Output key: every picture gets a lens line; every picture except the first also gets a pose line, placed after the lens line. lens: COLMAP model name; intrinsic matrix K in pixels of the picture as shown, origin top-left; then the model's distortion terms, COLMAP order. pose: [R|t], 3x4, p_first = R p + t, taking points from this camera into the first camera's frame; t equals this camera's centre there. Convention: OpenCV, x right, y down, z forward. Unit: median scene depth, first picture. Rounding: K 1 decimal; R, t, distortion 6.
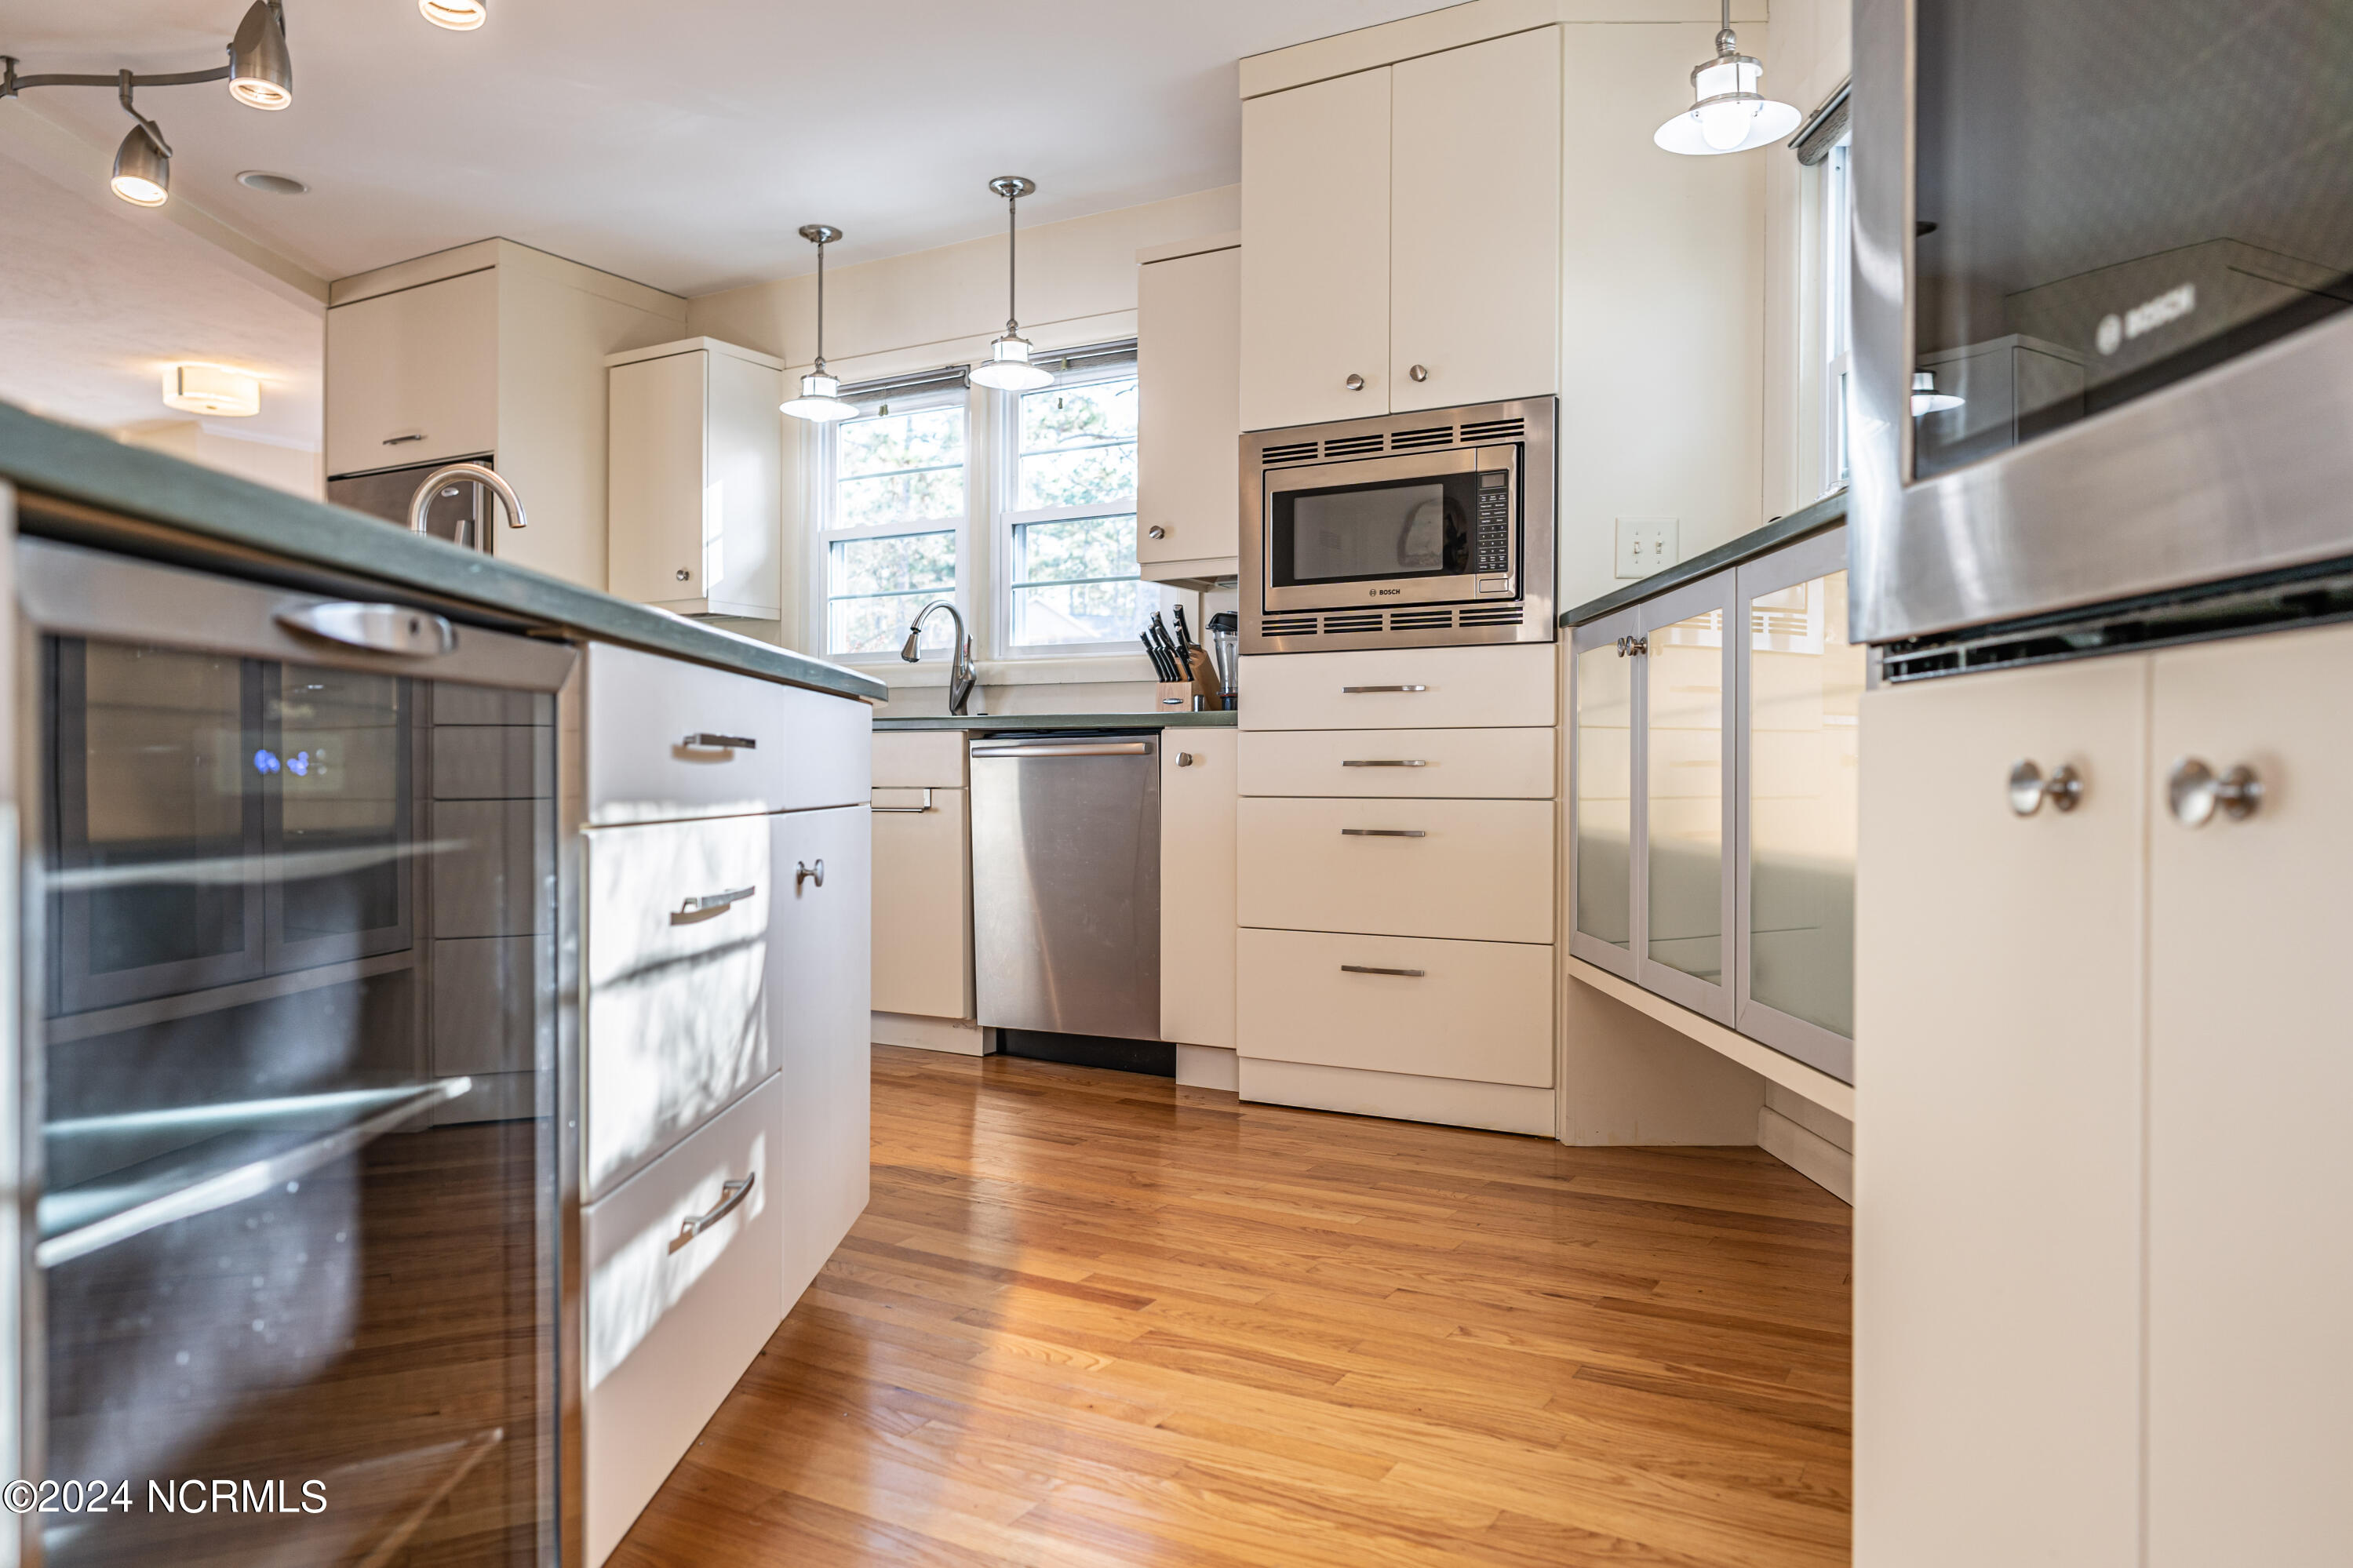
lens RADIAL K [[1570.3, 0, 1173.0], [0, 1570.3, 779.7], [0, 0, 1]] dist [0.006139, 0.001427]
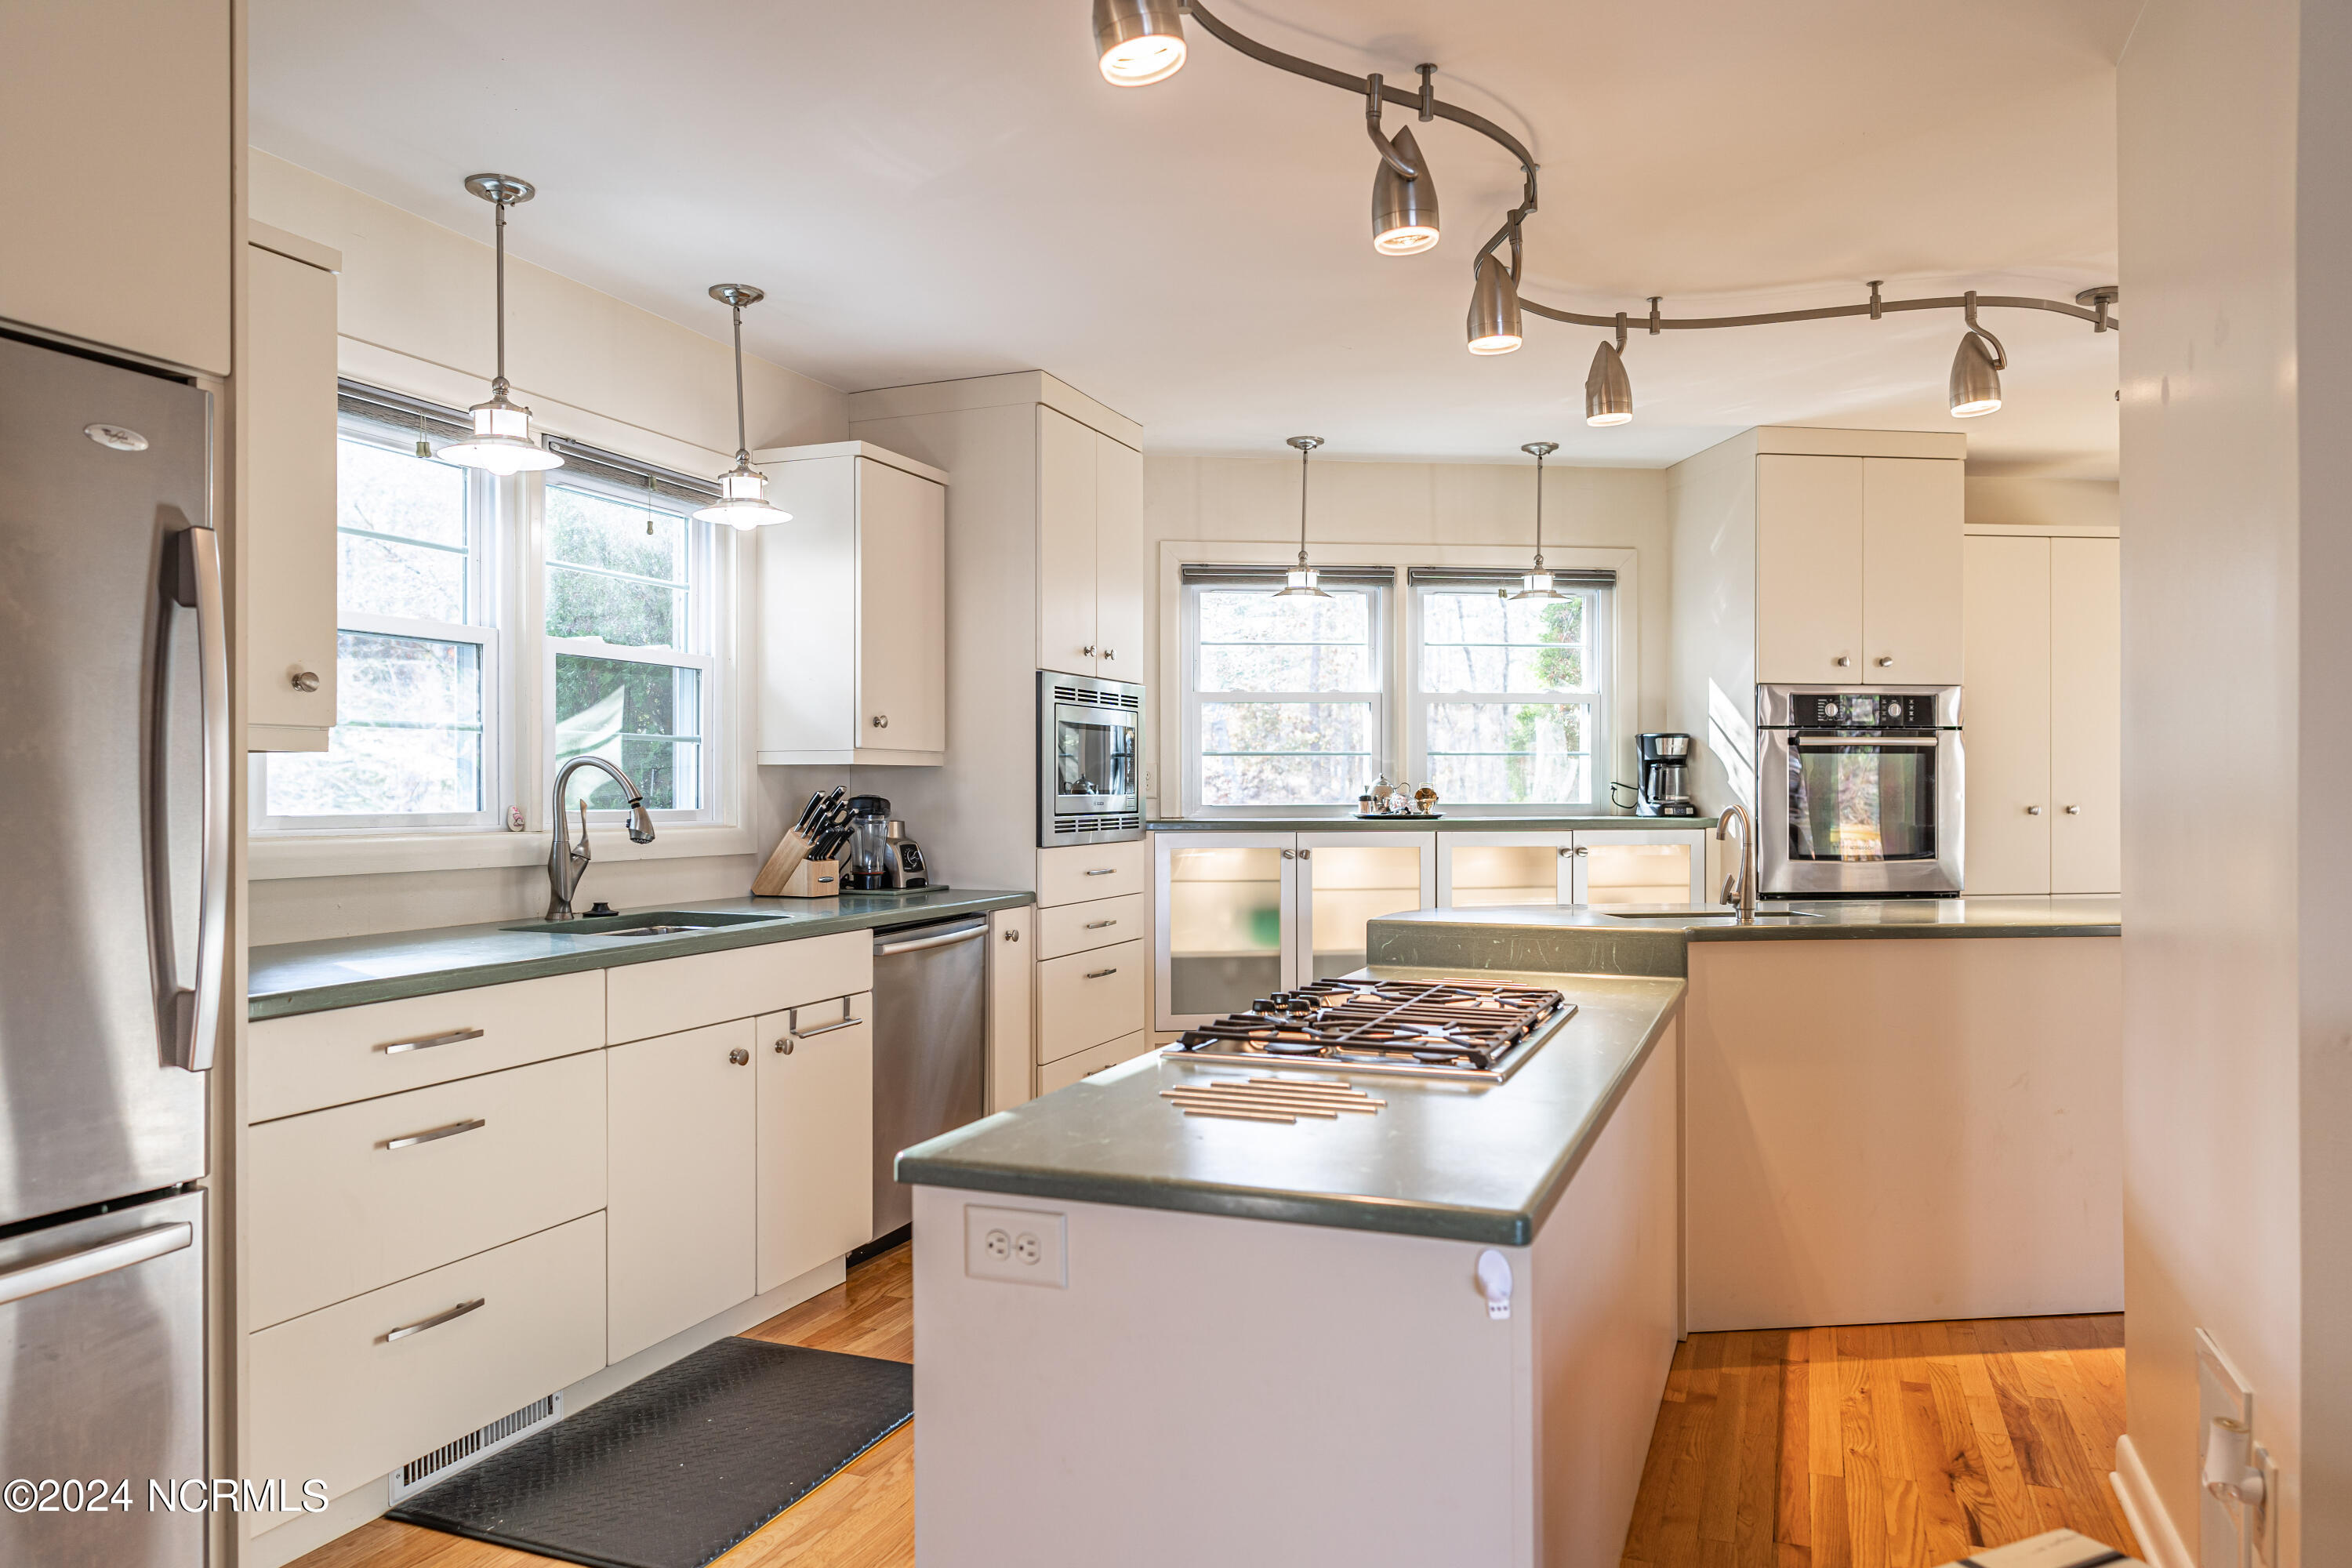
lens RADIAL K [[1569.8, 0, 1172.5], [0, 1569.8, 779.7], [0, 0, 1]] dist [0.006139, 0.001427]
pose [[-0.147776, 0.000979, 0.989020, -1.331453], [0.004553, 0.999990, -0.000310, -0.146483], [-0.989010, 0.004458, -0.147779, 1.194332]]
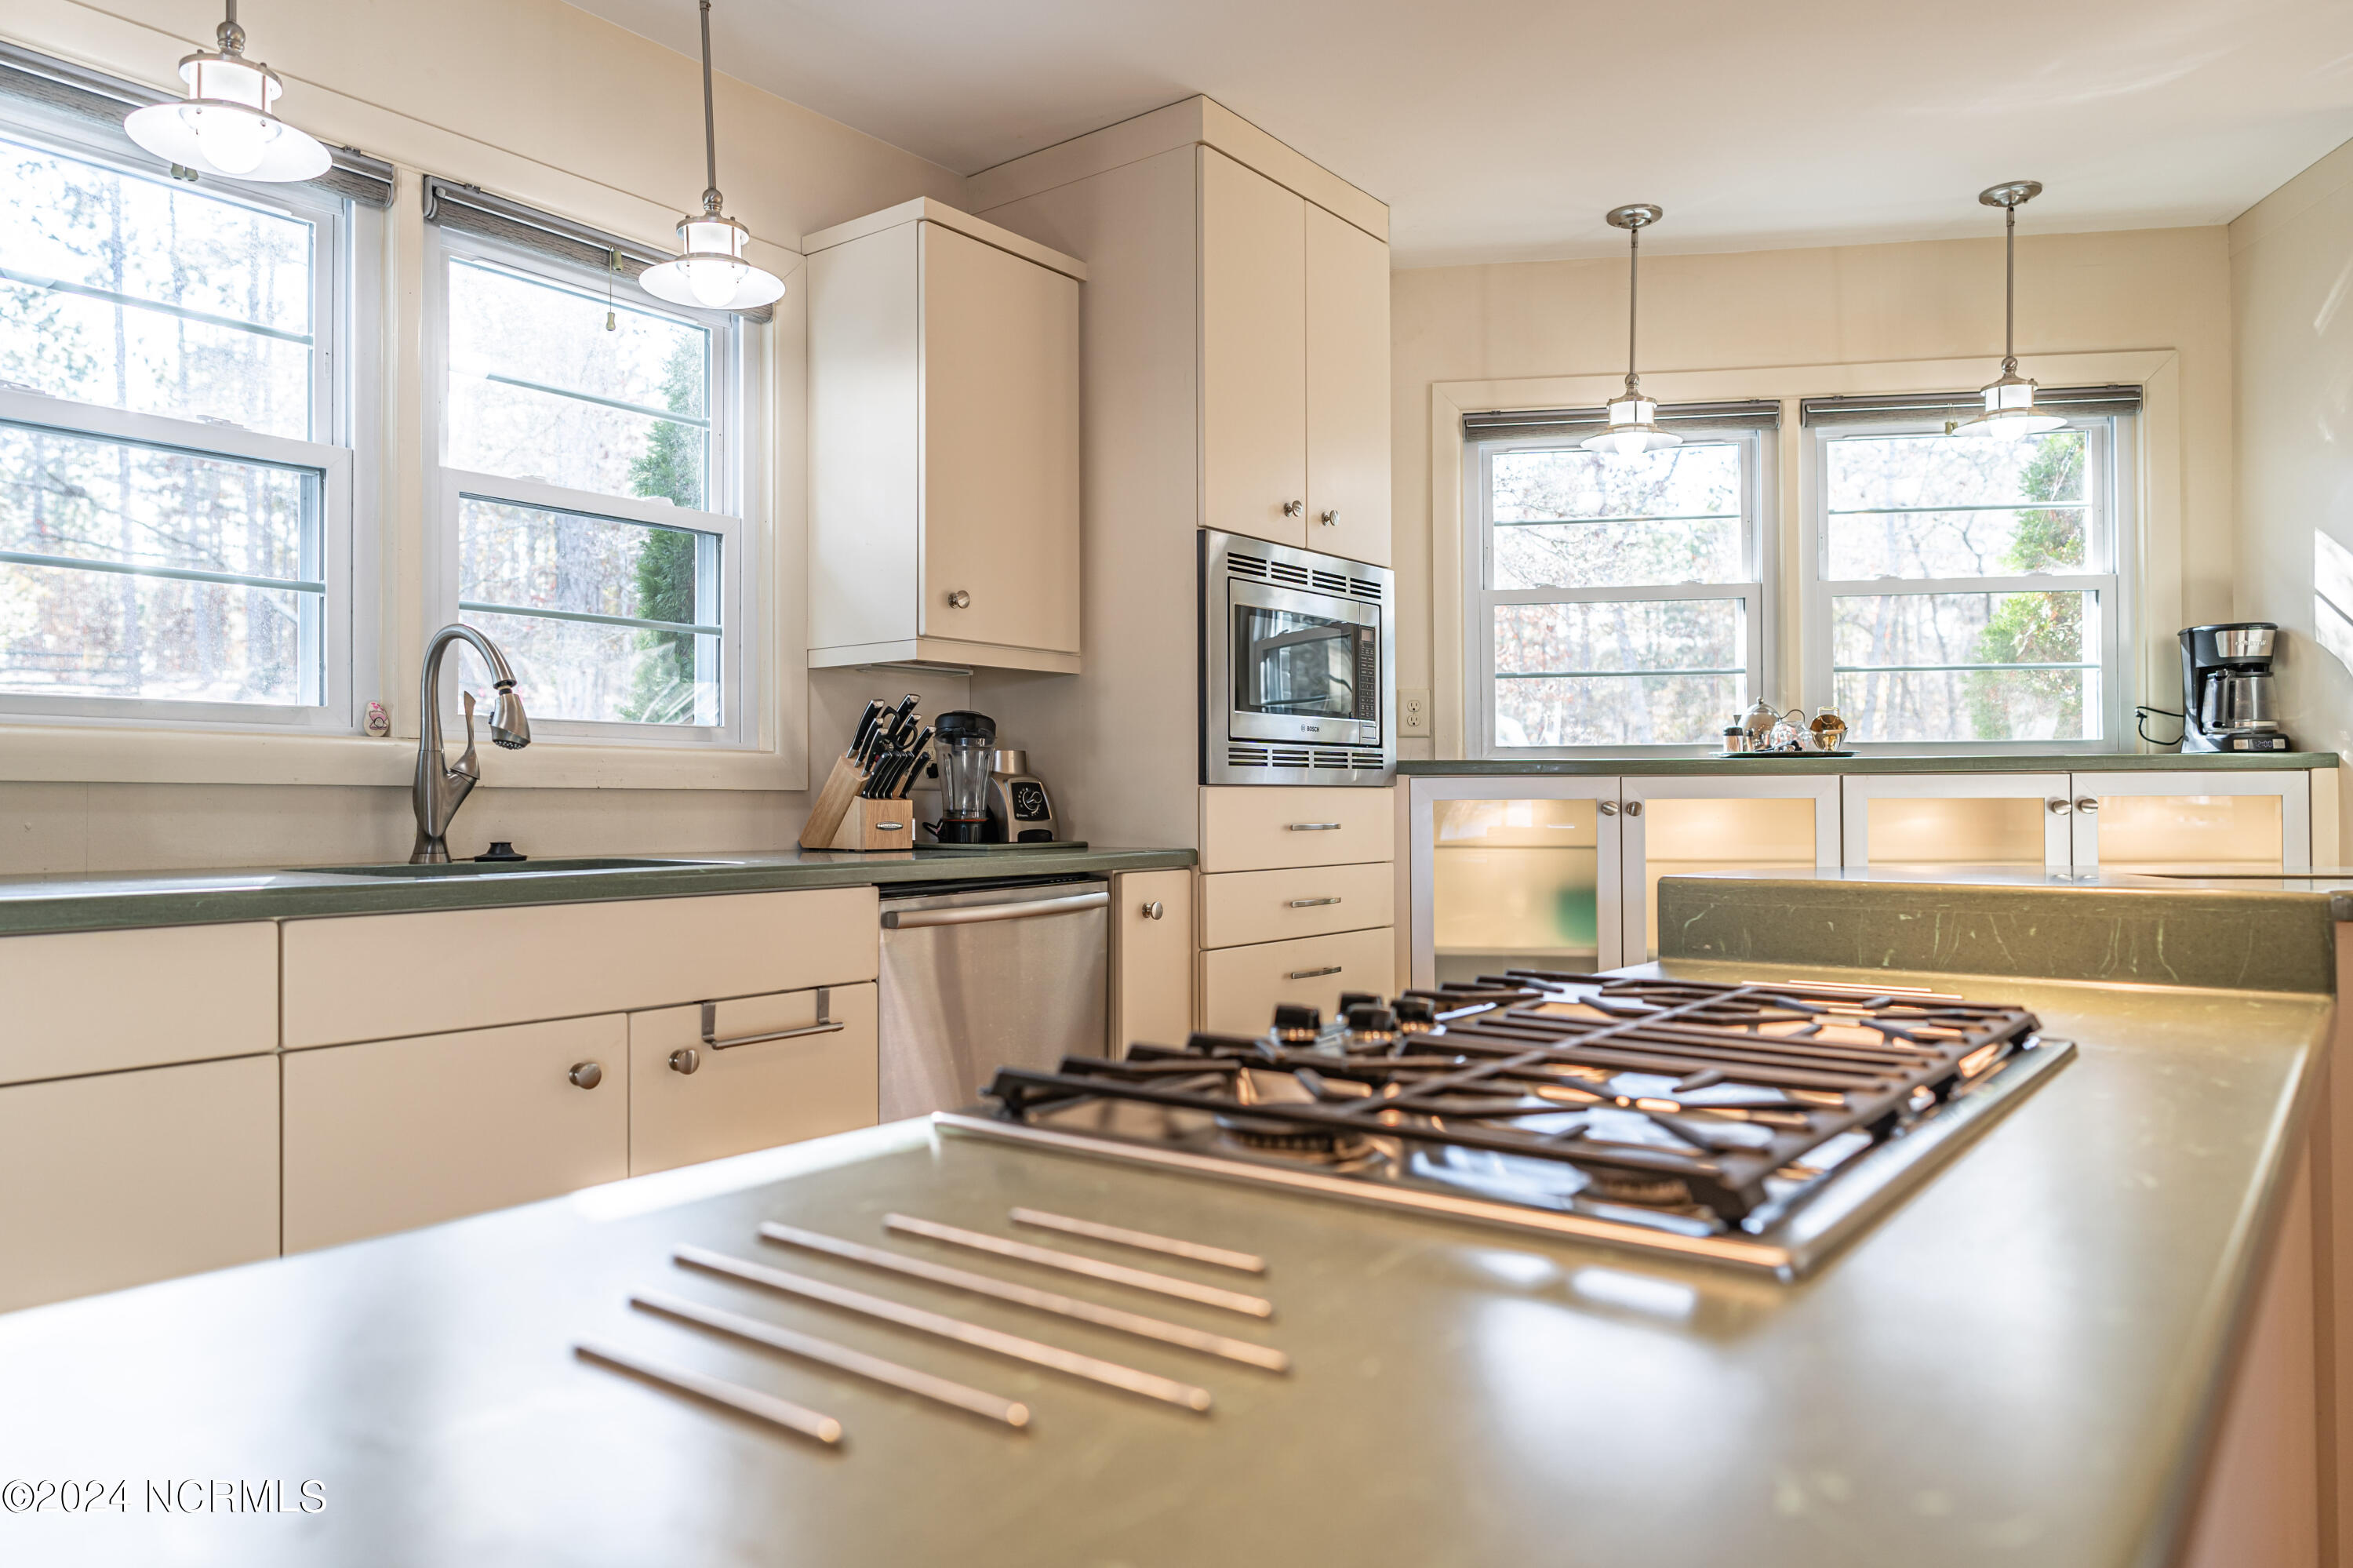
lens RADIAL K [[1570.5, 0, 1173.0], [0, 1570.5, 779.7], [0, 0, 1]] dist [0.006139, 0.001427]
pose [[0.123900, 0.011346, 0.992230, -0.893521], [0.009184, 0.999879, -0.012580, -0.079037], [-0.992252, 0.010671, 0.123781, 1.006239]]
